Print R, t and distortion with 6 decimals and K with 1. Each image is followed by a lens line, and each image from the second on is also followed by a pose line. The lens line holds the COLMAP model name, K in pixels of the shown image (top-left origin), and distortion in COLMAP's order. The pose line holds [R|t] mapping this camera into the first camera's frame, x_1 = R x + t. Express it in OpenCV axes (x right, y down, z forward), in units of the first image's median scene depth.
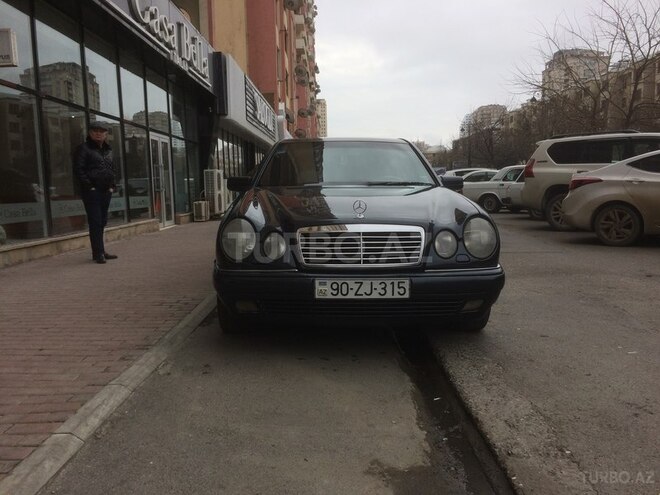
lens RADIAL K [[559.4, 0, 334.2], [0, 559.4, 249.9], [0, 0, 1]] dist [0.091837, -0.141853]
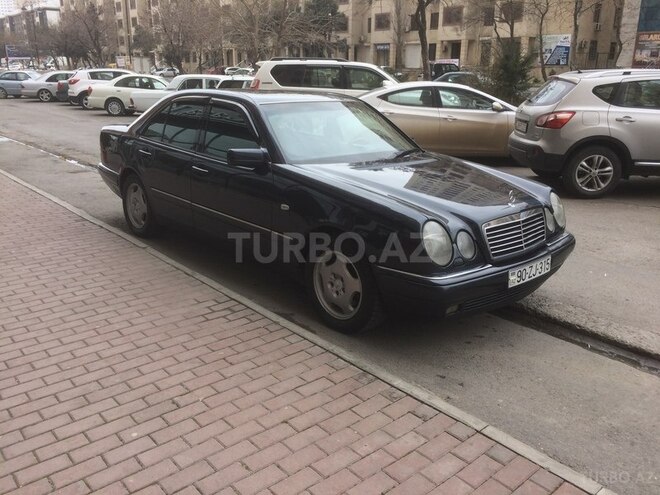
lens RADIAL K [[559.4, 0, 334.2], [0, 559.4, 249.9], [0, 0, 1]] dist [0.091837, -0.141853]
pose [[0.748741, -0.169955, 0.640704, -0.970397], [0.049076, 0.978132, 0.202111, -0.222405], [-0.661043, -0.119885, 0.740709, 0.425199]]
